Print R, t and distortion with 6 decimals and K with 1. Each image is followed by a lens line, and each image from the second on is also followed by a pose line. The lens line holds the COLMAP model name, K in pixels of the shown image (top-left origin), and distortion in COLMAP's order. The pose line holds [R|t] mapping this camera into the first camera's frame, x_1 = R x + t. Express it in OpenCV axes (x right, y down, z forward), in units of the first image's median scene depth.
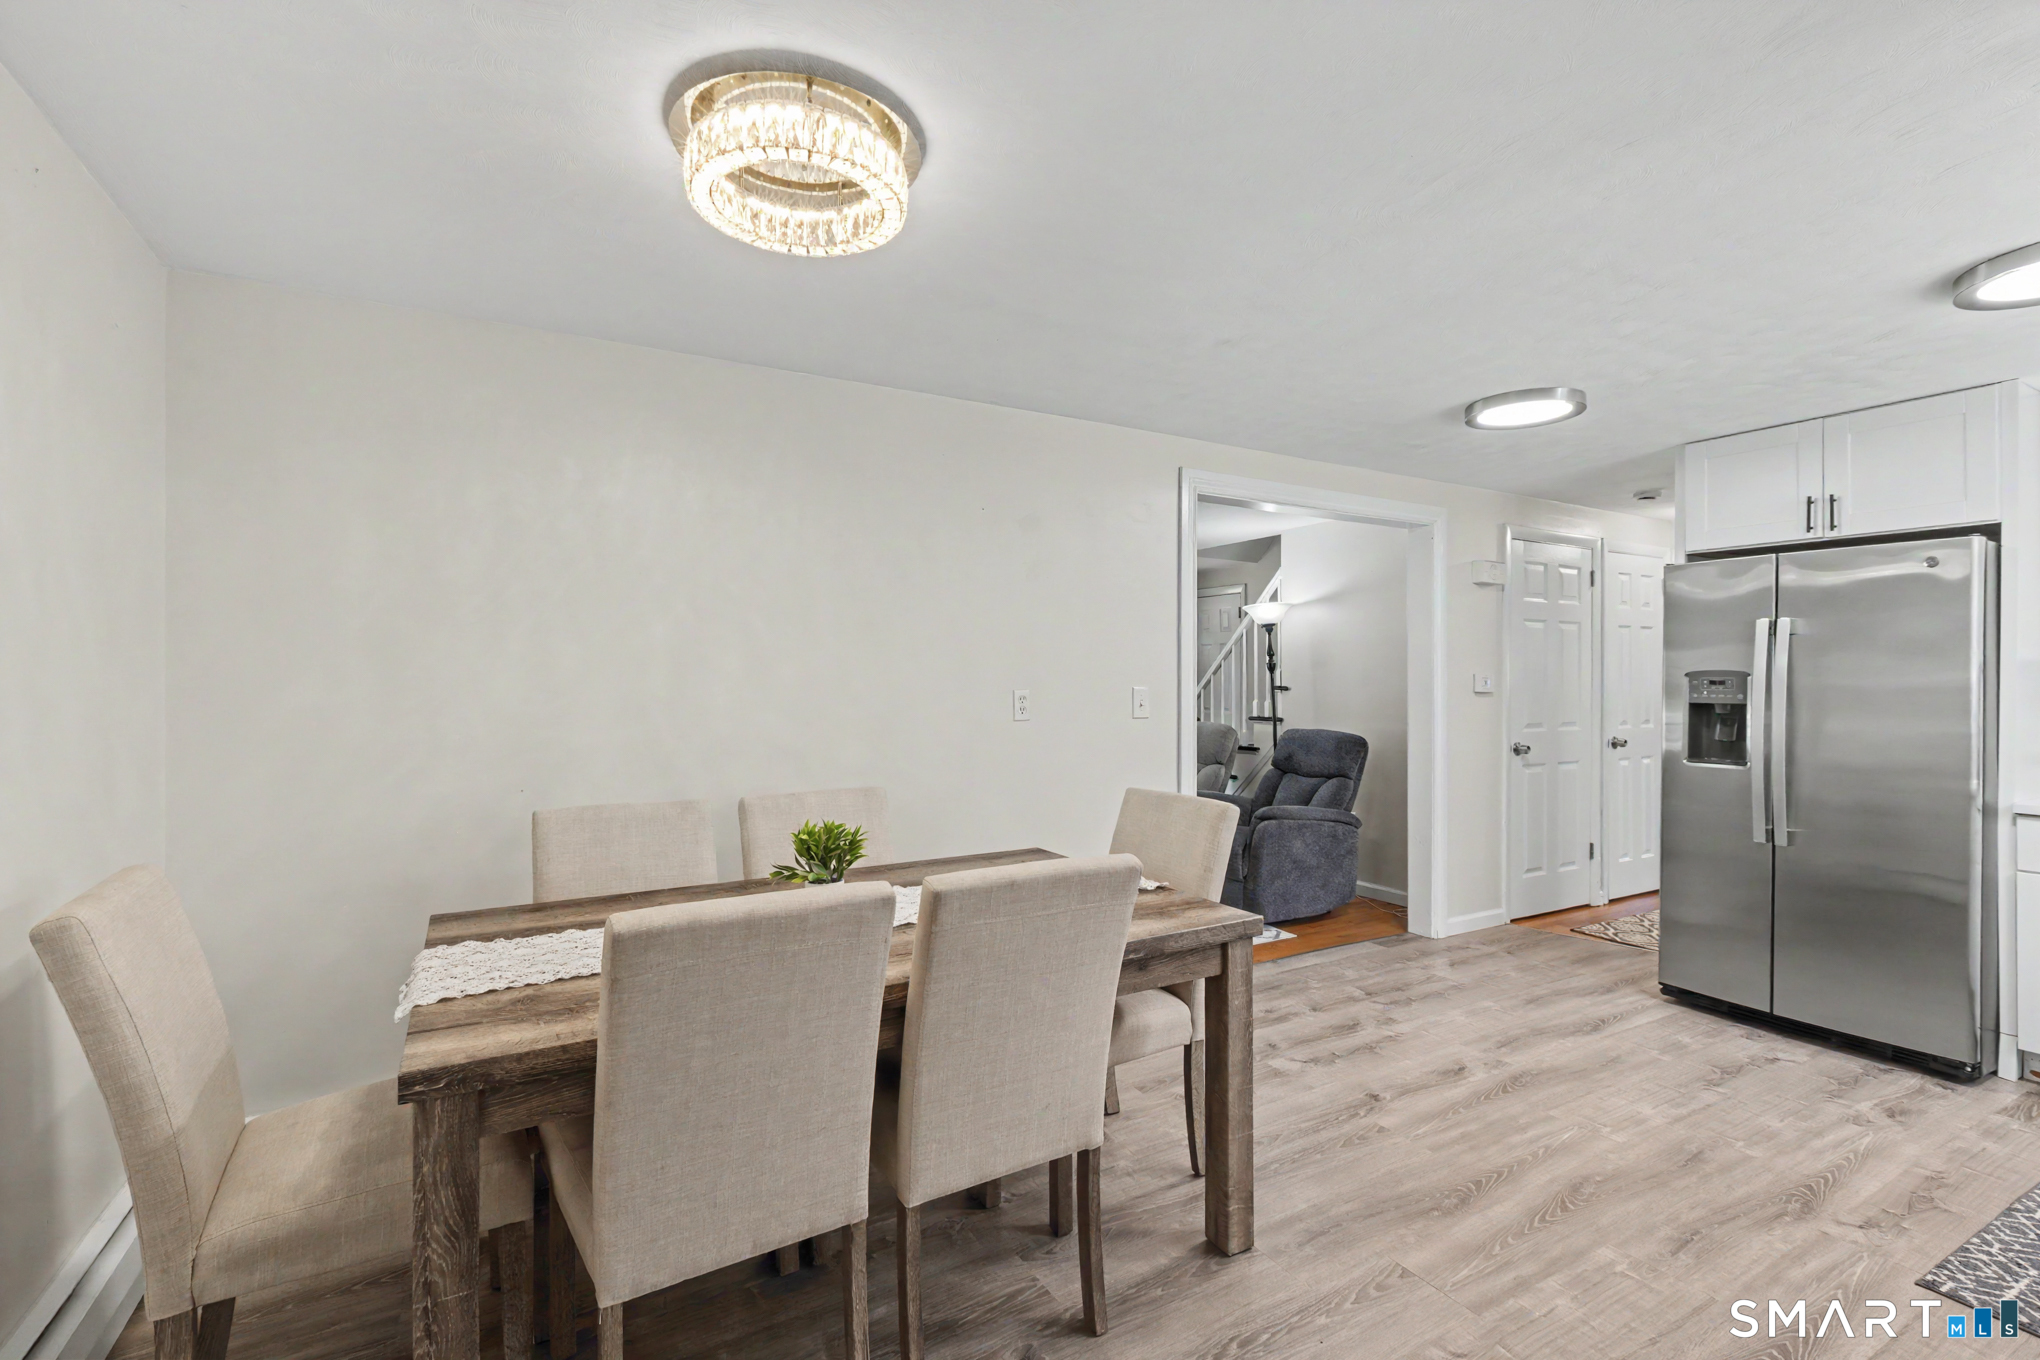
lens RADIAL K [[912.5, 0, 1016.5], [0, 912.5, 675.3], [0, 0, 1]] dist [0.001300, 0.000209]
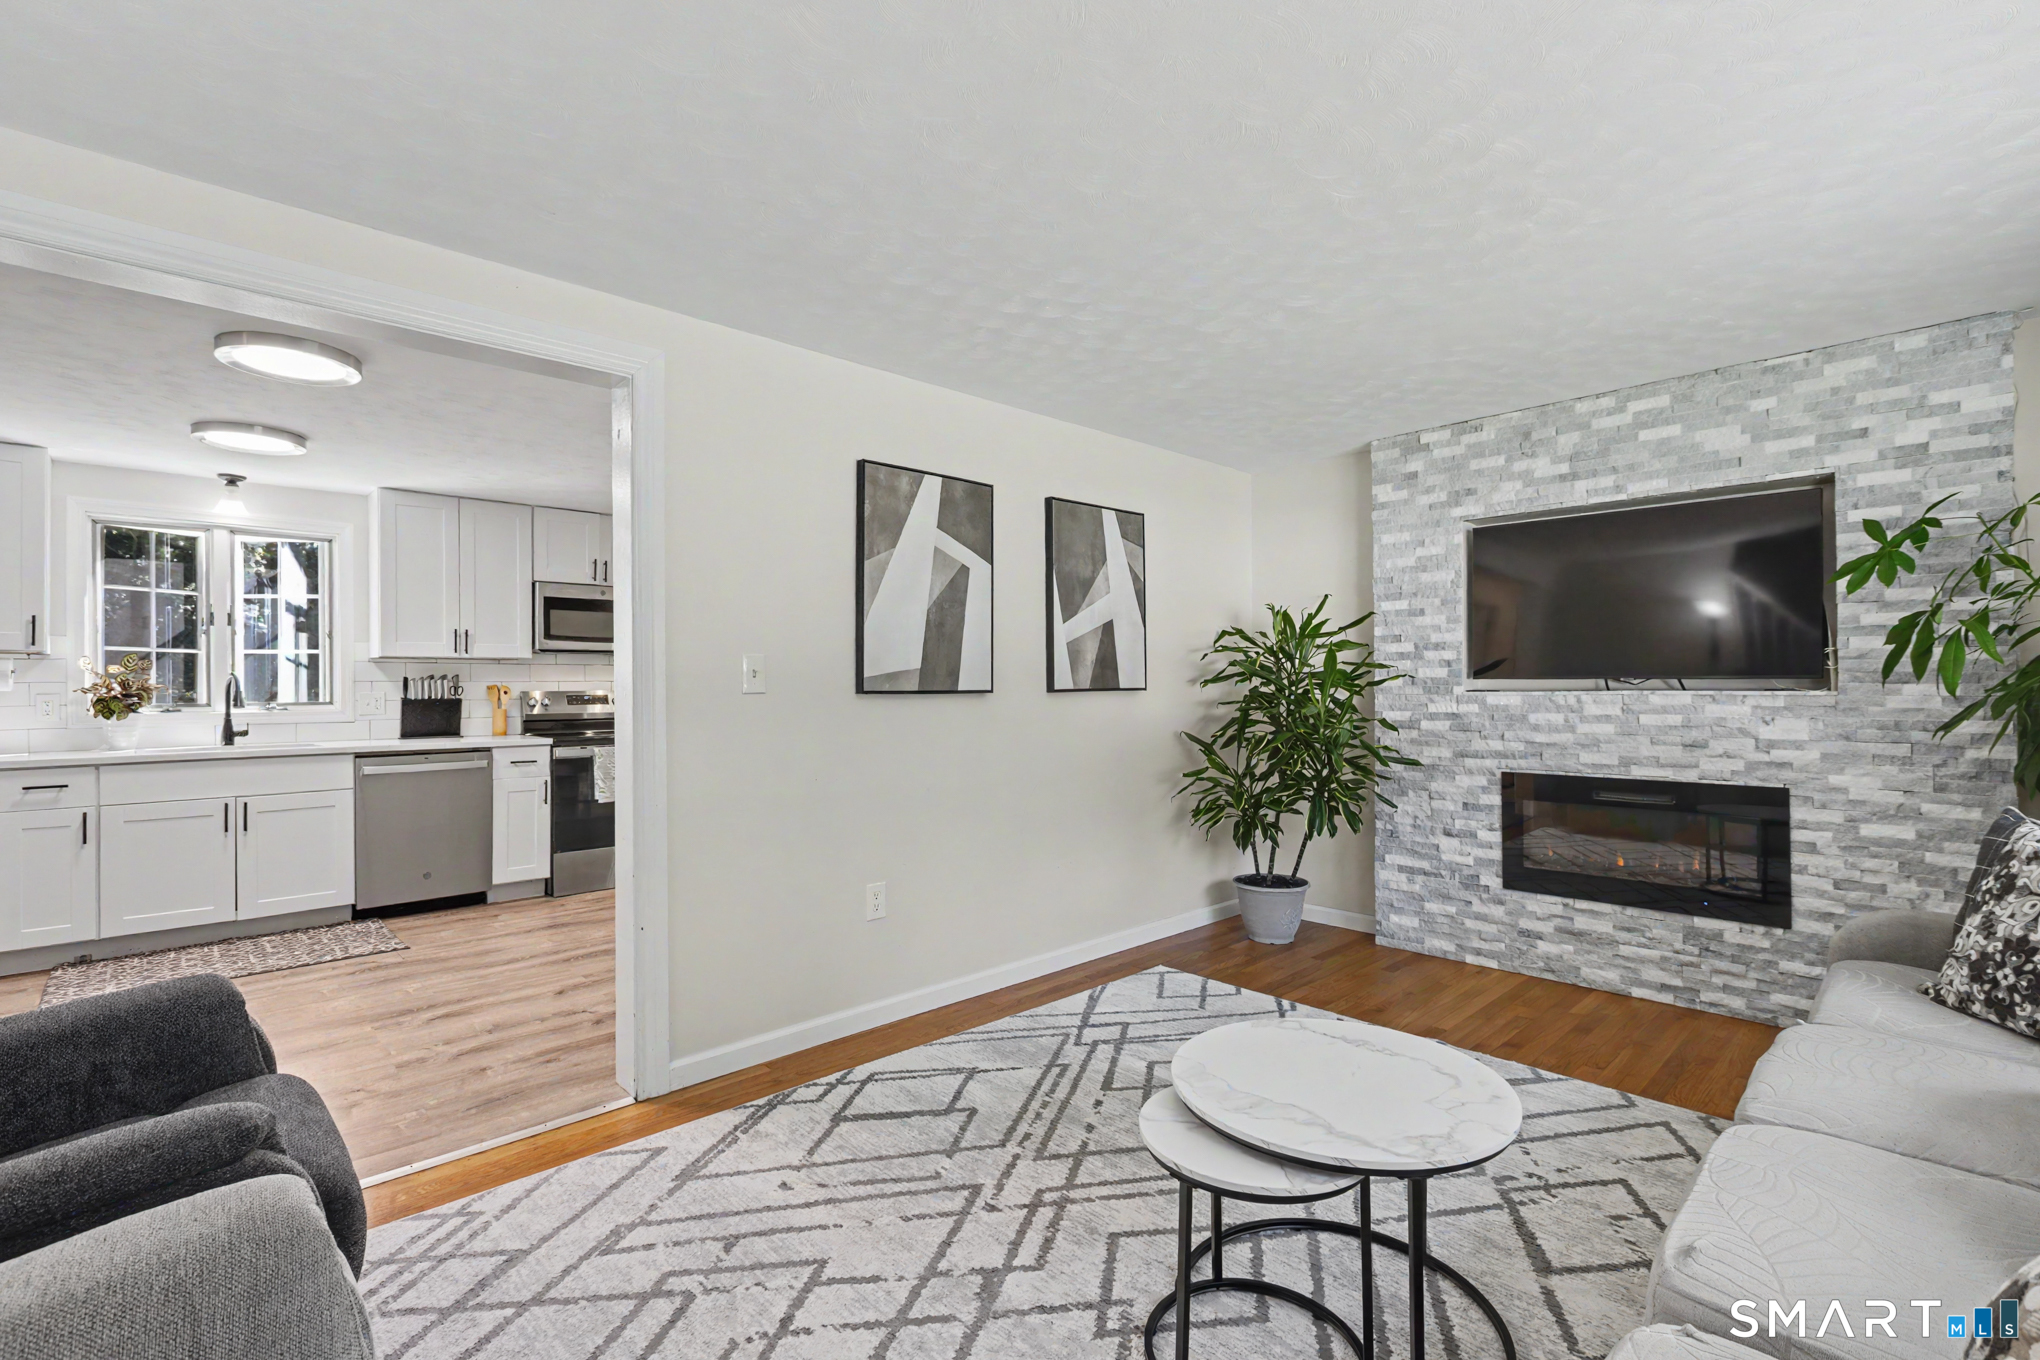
lens RADIAL K [[917.8, 0, 1017.1], [0, 917.8, 681.4], [0, 0, 1]] dist [0.001047, -0.000370]
pose [[-0.969421, 0.005569, -0.245340, 0.079438], [0.008683, 0.999895, -0.011613, 0.048339], [0.245250, -0.013388, -0.969368, 2.078070]]
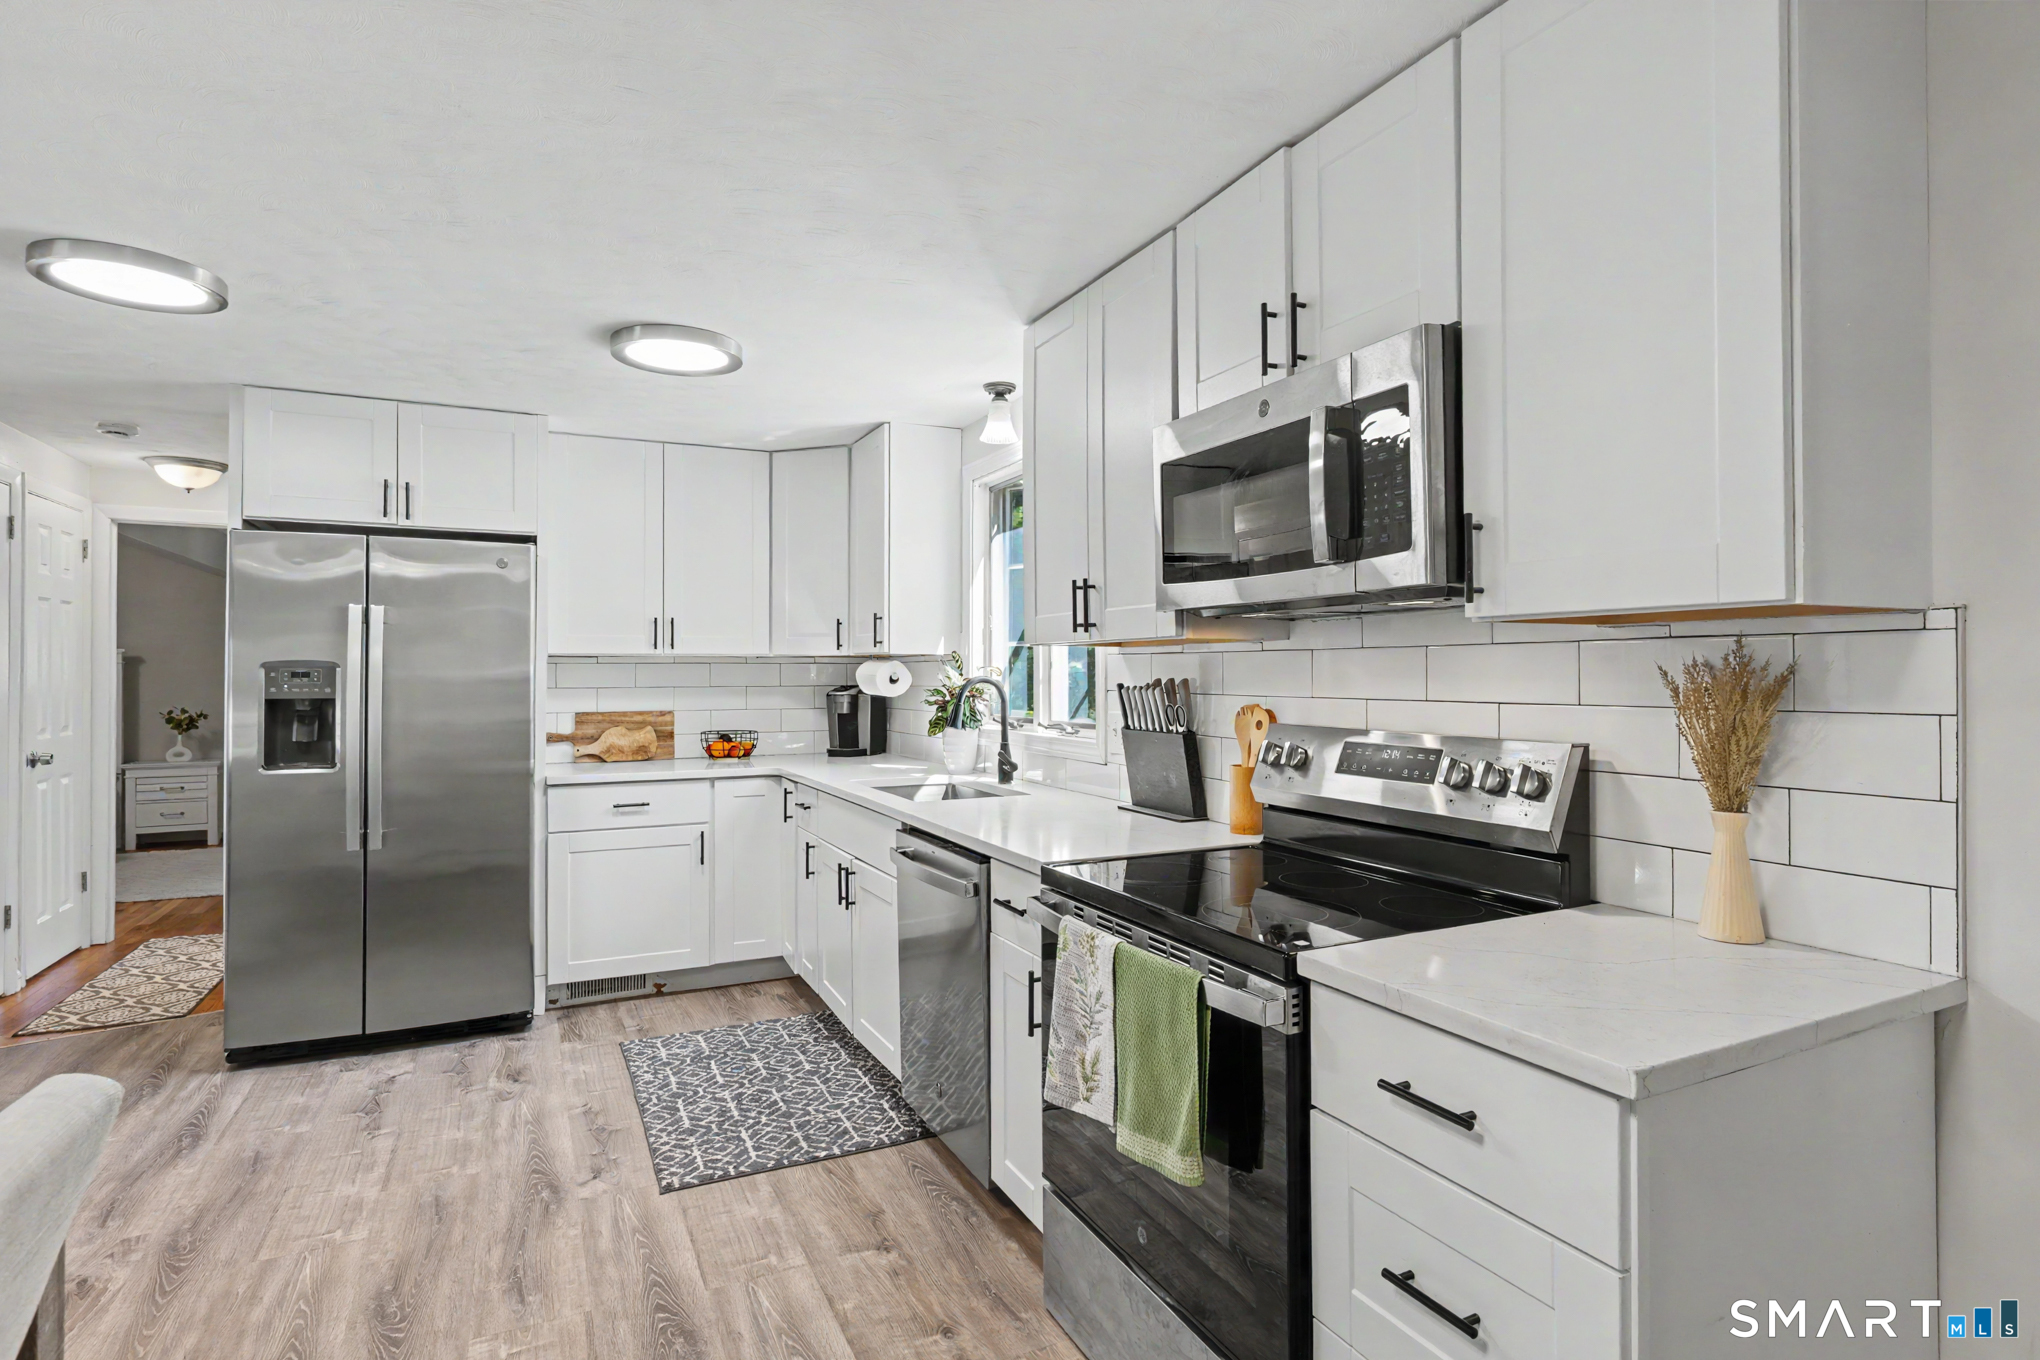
lens RADIAL K [[1037.3, 0, 1014.3], [0, 1037.3, 661.7], [0, 0, 1]] dist [0.000485, -0.000894]
pose [[0.064997, 0.009174, 0.997843, -0.181979], [-0.003471, 0.999954, -0.008967, 0.002294], [-0.997879, -0.002880, 0.065026, 0.286171]]
